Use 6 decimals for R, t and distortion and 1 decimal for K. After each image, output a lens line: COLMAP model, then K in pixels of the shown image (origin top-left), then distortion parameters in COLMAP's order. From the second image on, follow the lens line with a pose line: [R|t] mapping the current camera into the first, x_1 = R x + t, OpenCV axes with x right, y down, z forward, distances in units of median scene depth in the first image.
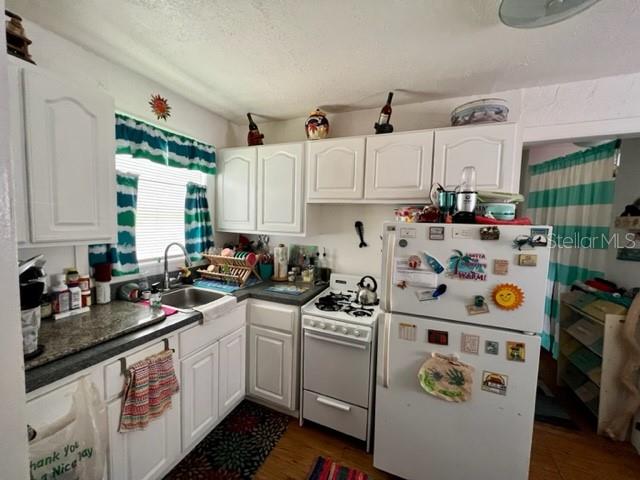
lens RADIAL K [[256.5, 0, 321.3], [0, 256.5, 239.8], [0, 0, 1]] dist [0.000190, -0.000350]
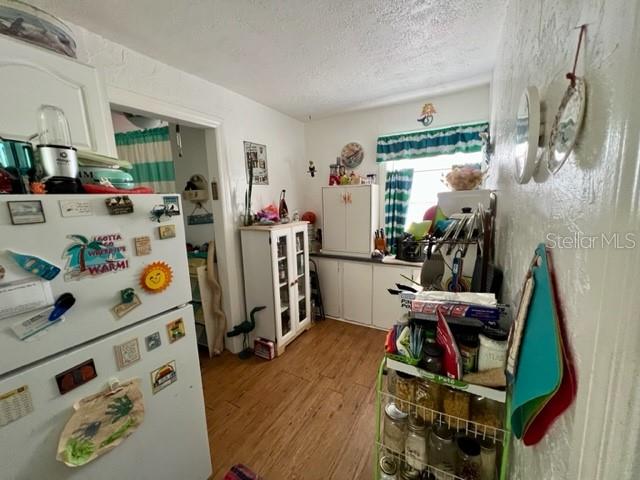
lens RADIAL K [[256.5, 0, 322.0], [0, 256.5, 238.3], [0, 0, 1]] dist [0.000190, -0.000350]
pose [[0.133063, -0.182146, 0.974226, -0.019055], [0.118025, 0.978885, 0.166897, 0.012368], [-0.984055, 0.092776, 0.151751, 0.274393]]
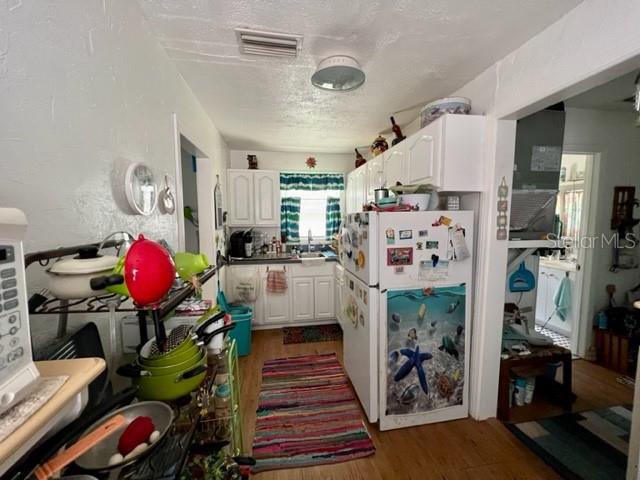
lens RADIAL K [[256.5, 0, 318.0], [0, 256.5, 238.7], [0, 0, 1]] dist [0.000190, -0.000350]
pose [[0.537717, 0.032523, -0.842498, 1.677000], [-0.047035, 0.998857, 0.008539, 0.102402], [0.841813, 0.035035, 0.538632, -0.050367]]
